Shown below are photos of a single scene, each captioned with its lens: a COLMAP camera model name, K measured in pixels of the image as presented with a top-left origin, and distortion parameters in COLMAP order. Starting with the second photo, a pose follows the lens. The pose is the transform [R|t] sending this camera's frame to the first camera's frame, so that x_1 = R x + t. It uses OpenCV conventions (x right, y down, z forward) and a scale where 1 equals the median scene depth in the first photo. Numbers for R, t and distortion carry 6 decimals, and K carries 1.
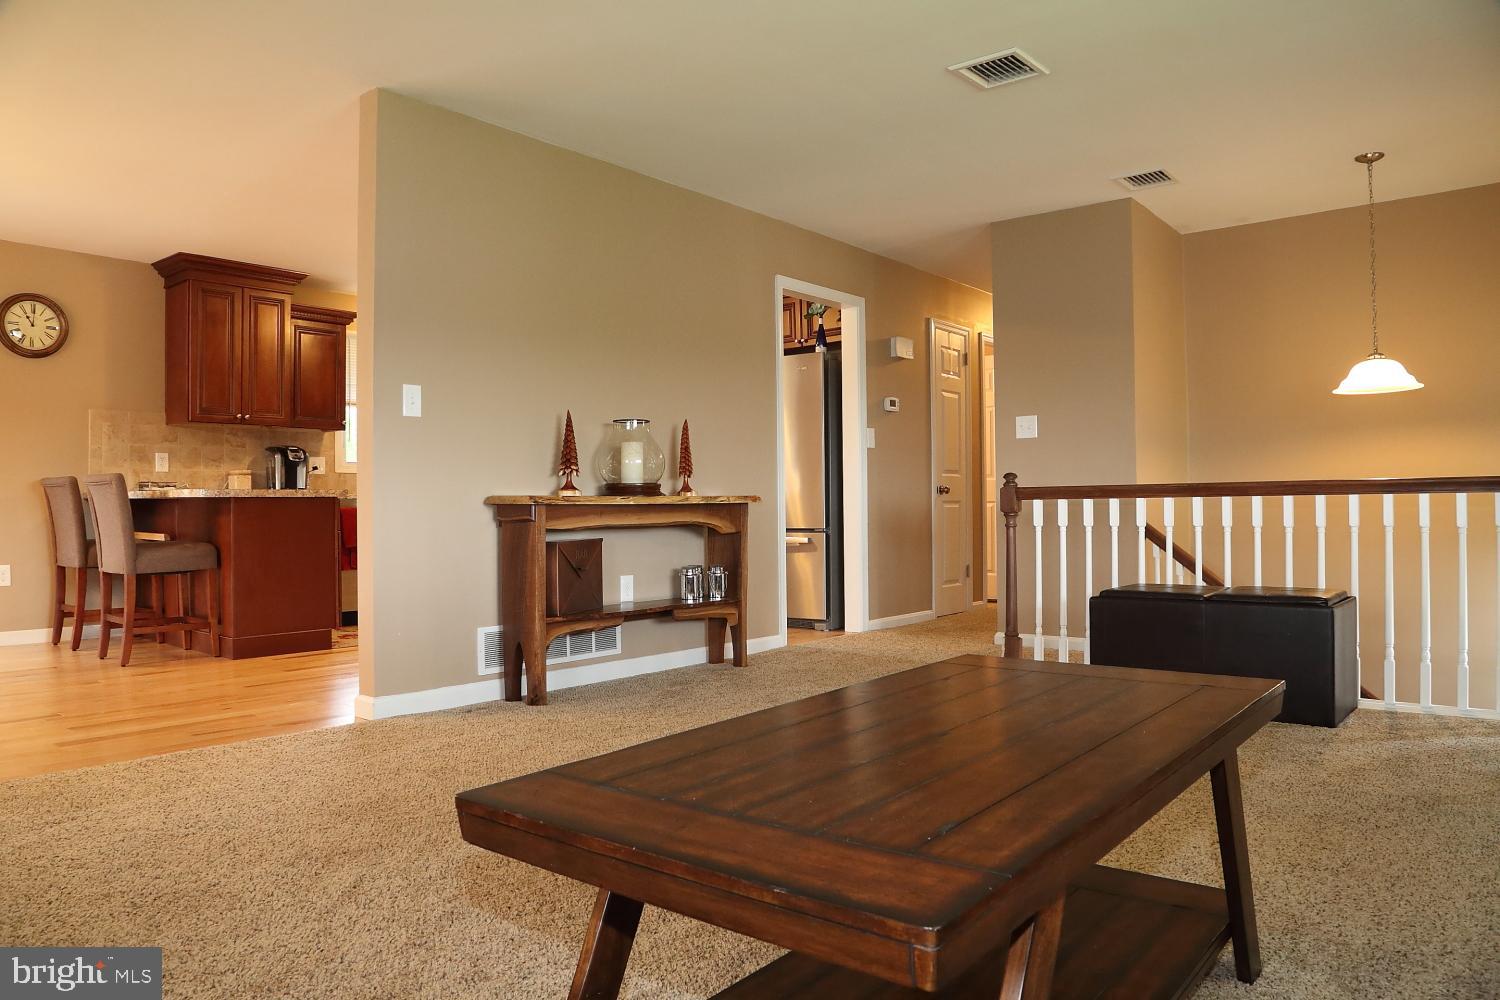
lens RADIAL K [[1025.5, 0, 750.0], [0, 1025.5, 500.0], [0, 0, 1]] dist [-0.142491, 0.092682]
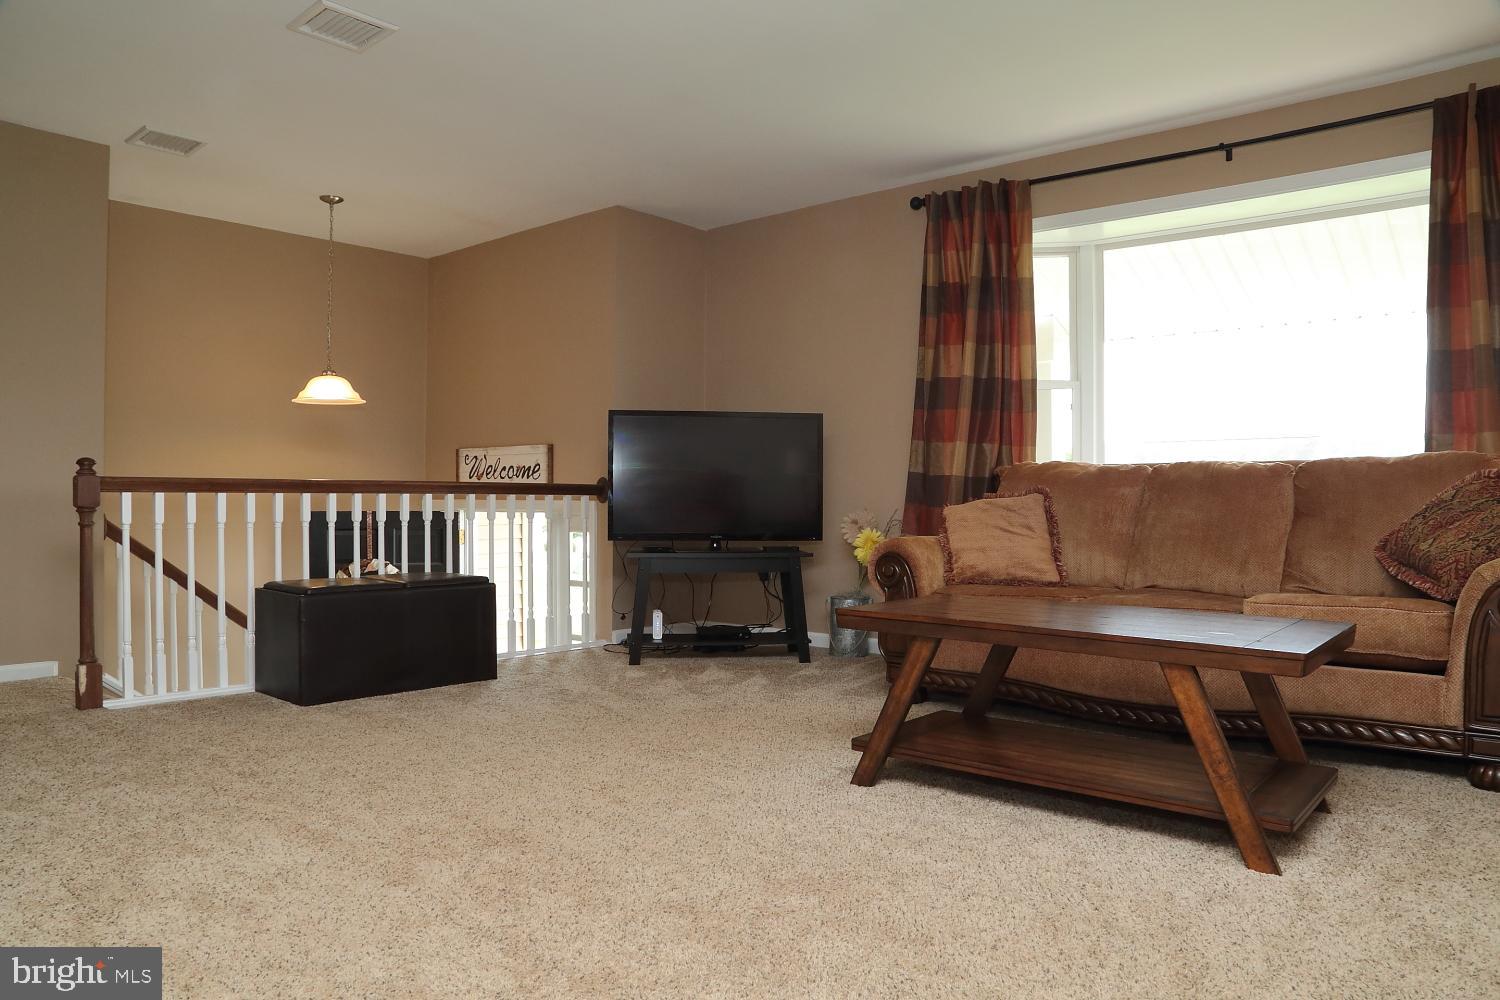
lens RADIAL K [[1025.5, 0, 750.0], [0, 1025.5, 500.0], [0, 0, 1]] dist [-0.142491, 0.092682]
pose [[0.030320, 0.012036, 0.999468, -0.497925], [-0.009754, 0.999883, -0.011745, 0.010326], [-0.999493, -0.009393, 0.030434, 0.456498]]
